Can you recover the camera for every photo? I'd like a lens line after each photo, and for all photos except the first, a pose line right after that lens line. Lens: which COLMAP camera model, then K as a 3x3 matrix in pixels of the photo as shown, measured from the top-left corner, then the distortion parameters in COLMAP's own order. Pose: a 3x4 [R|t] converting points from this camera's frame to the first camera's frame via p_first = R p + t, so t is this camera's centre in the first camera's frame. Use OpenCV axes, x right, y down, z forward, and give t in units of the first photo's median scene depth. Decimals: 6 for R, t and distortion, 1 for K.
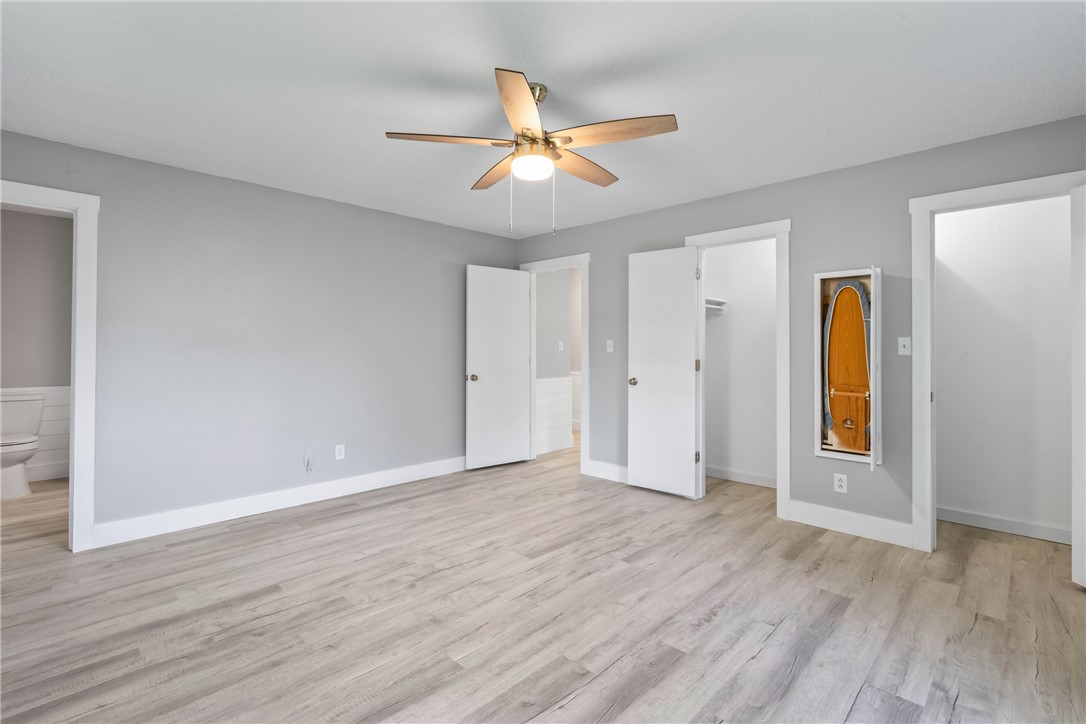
lens RADIAL K [[500.3, 0, 538.2], [0, 500.3, 371.6], [0, 0, 1]] dist [-0.003060, 0.000161]
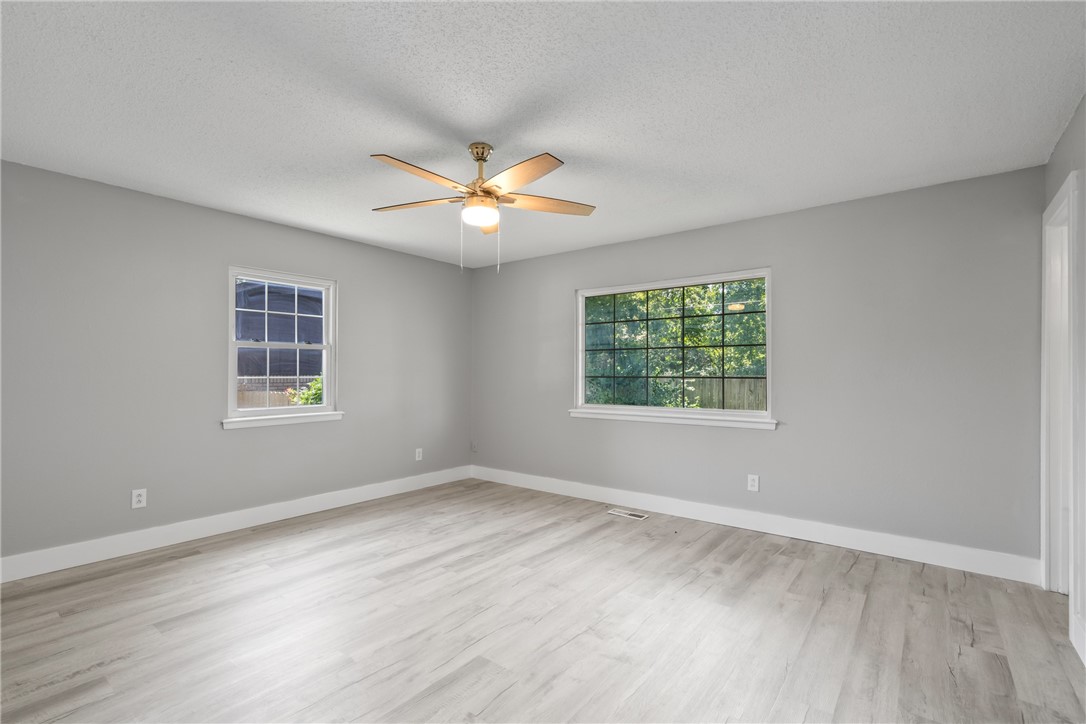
lens RADIAL K [[500.3, 0, 538.2], [0, 500.3, 371.6], [0, 0, 1]] dist [-0.003060, 0.000161]
pose [[-0.993626, -0.005213, -0.112608, -0.016947], [-0.010150, 0.999010, 0.043318, -0.096266], [0.112271, 0.044185, -0.992695, 2.036163]]
